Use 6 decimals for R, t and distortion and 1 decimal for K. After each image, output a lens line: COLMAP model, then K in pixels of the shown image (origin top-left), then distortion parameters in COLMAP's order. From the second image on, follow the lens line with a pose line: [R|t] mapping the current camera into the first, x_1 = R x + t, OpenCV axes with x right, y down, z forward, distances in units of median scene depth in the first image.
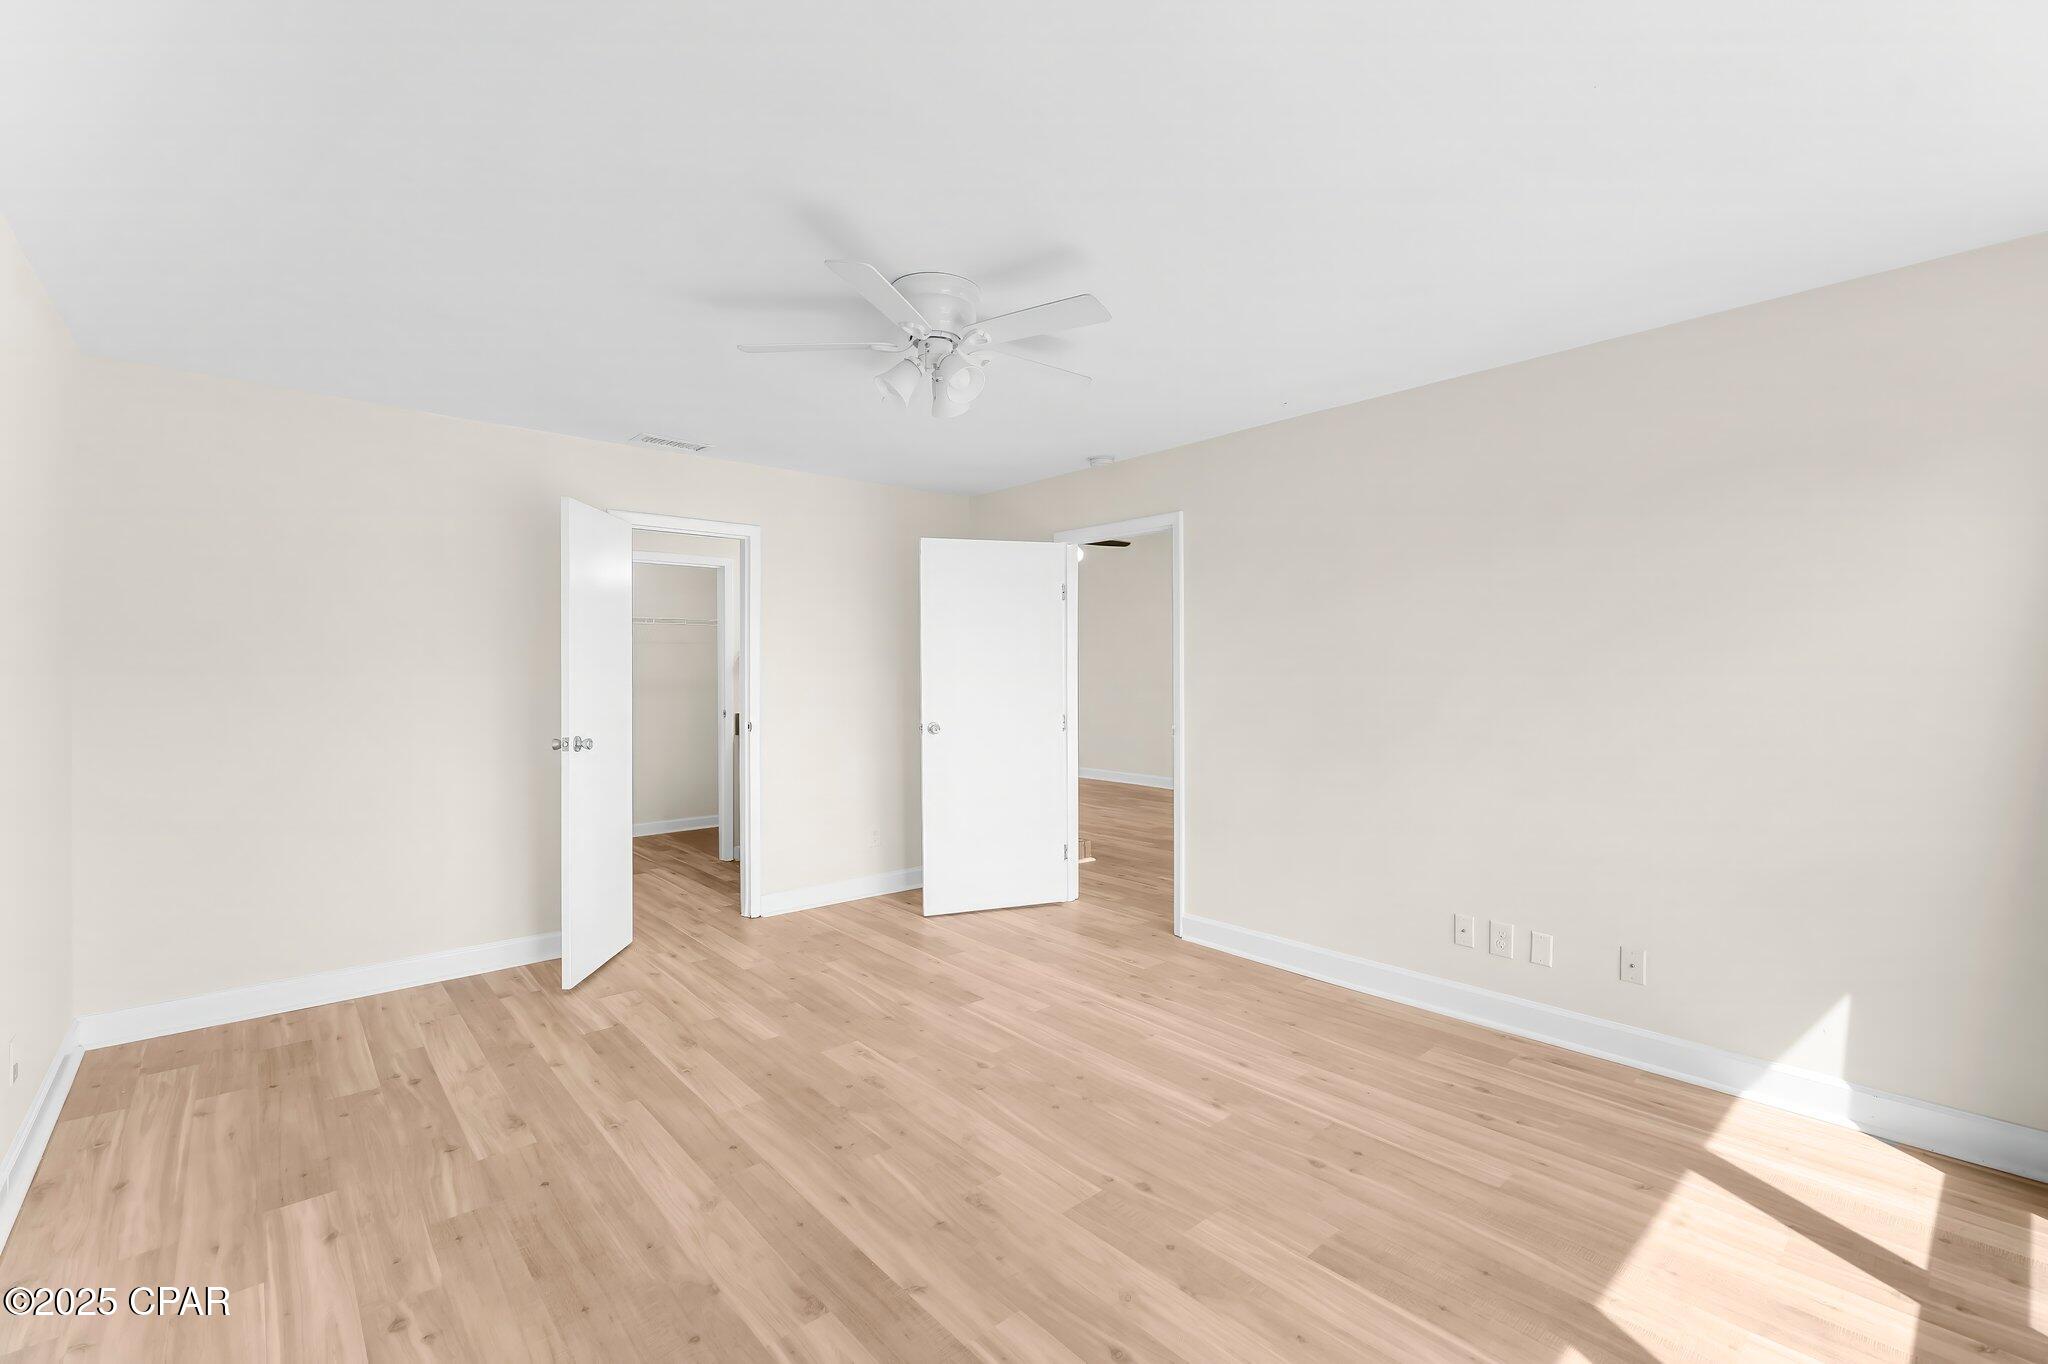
lens RADIAL K [[887.1, 0, 1024.0], [0, 887.1, 682.0], [0, 0, 1]] dist [0.001094, -0.000758]
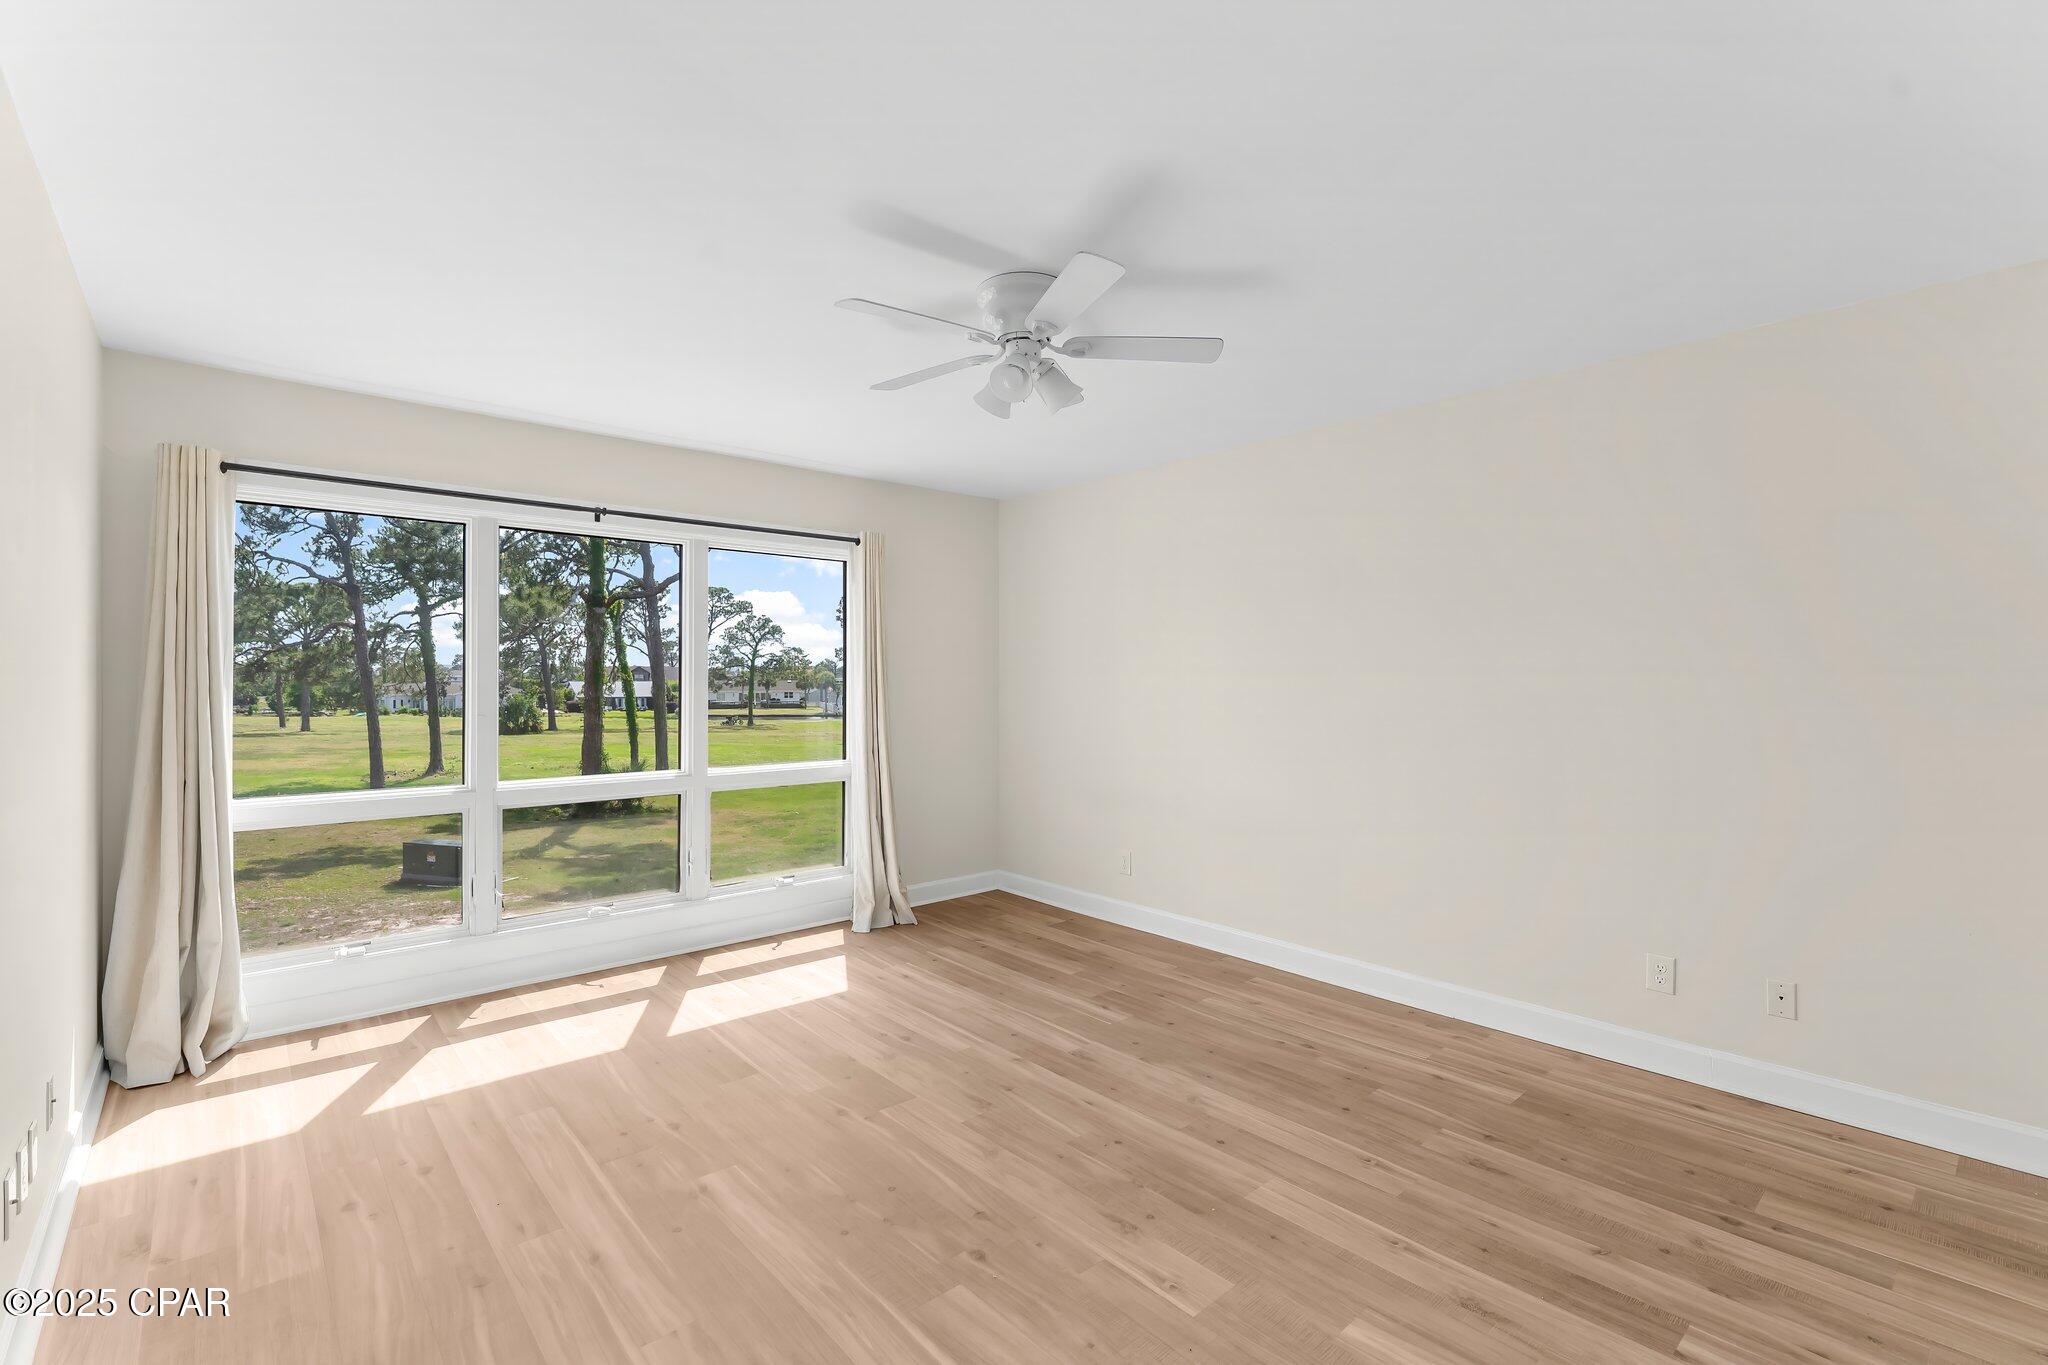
lens RADIAL K [[906.9, 0, 1022.7], [0, 906.9, 675.8], [0, 0, 1]] dist [-0.000404, -0.000062]
pose [[-0.999994, 0.003180, -0.001503, -0.098328], [0.003164, 0.999944, 0.010141, -0.025750], [0.001535, 0.010136, -0.999947, 2.035273]]
